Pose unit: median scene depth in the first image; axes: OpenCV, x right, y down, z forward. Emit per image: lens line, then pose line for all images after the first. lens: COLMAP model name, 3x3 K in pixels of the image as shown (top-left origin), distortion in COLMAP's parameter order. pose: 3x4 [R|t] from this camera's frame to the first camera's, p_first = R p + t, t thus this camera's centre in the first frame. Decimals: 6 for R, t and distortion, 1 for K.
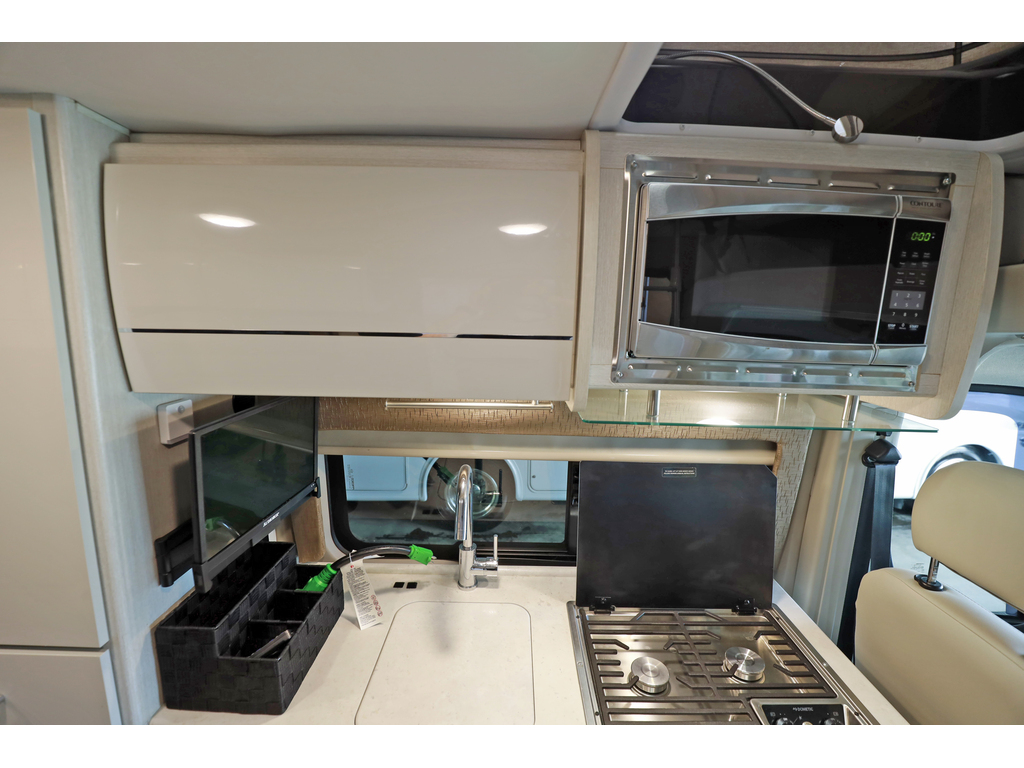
lens RADIAL K [[464.6, 0, 514.1], [0, 464.6, 387.0], [0, 0, 1]] dist [-0.031692, 0.003290]
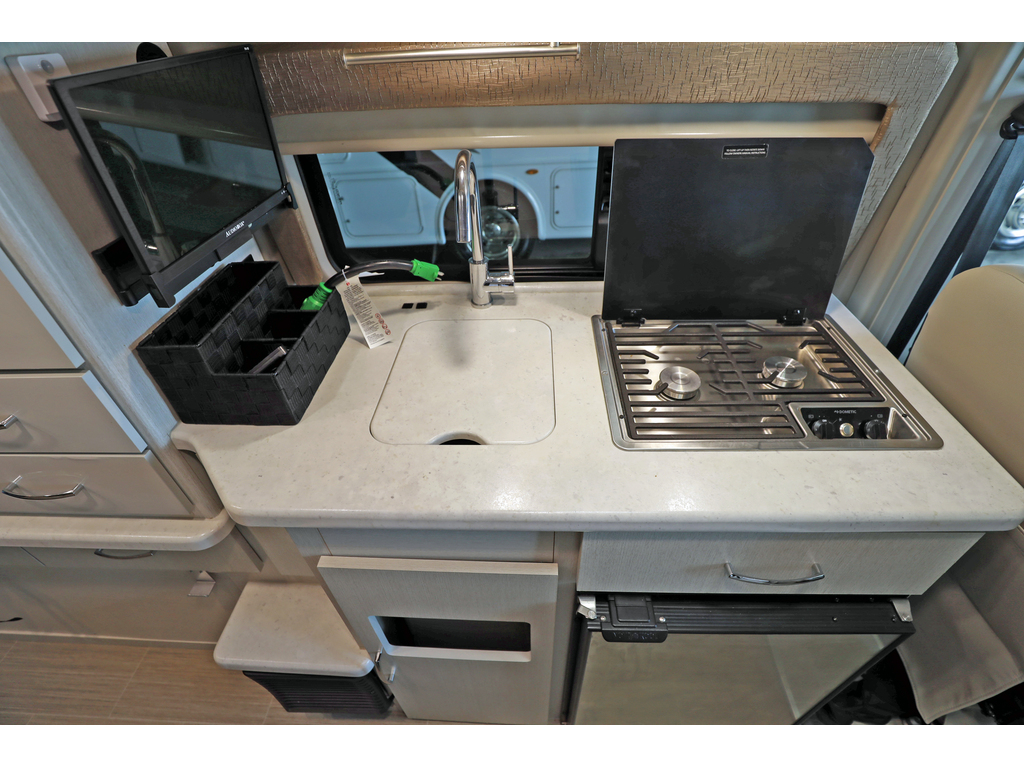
lens RADIAL K [[464.6, 0, 514.6], [0, 464.6, 382.6], [0, 0, 1]] dist [-0.031692, 0.003290]
pose [[0.998054, -0.021838, -0.058404, 0.014889], [0.047988, 0.867086, 0.495842, 0.131100], [0.039813, -0.497680, 0.866447, 0.153026]]
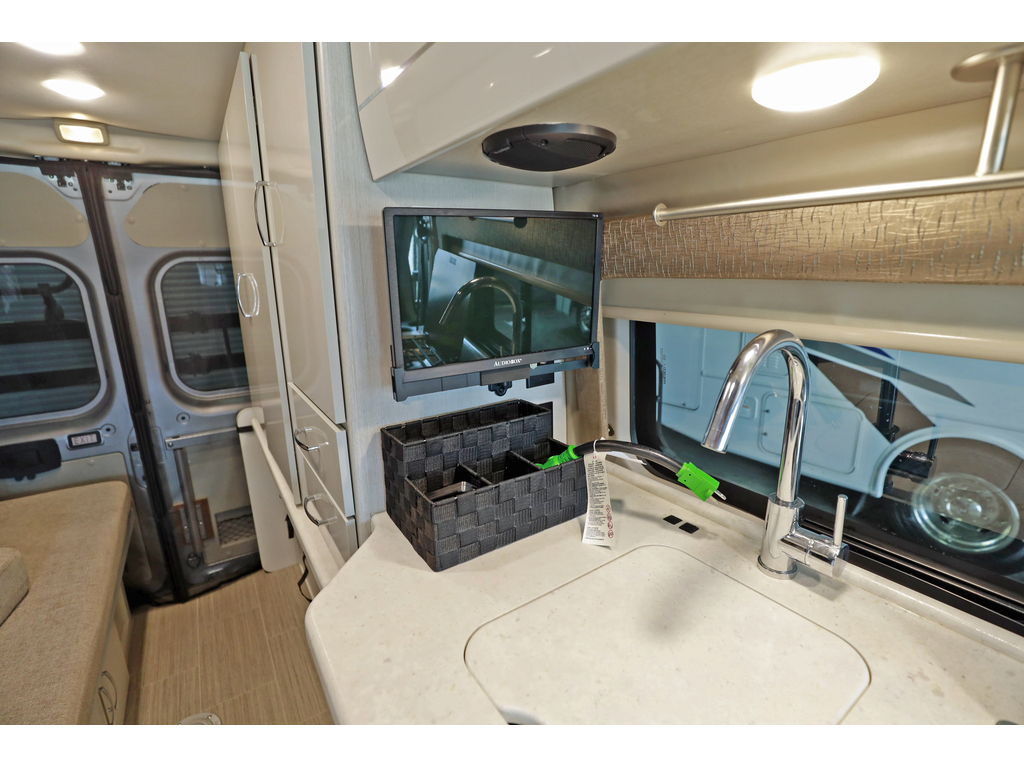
lens RADIAL K [[464.6, 0, 514.8], [0, 464.6, 386.6], [0, 0, 1]] dist [-0.031692, 0.003290]
pose [[0.571162, 0.171124, -0.802802, 0.146291], [-0.112421, 0.985120, 0.130003, 0.200910], [0.813102, 0.015999, 0.581901, 0.476336]]
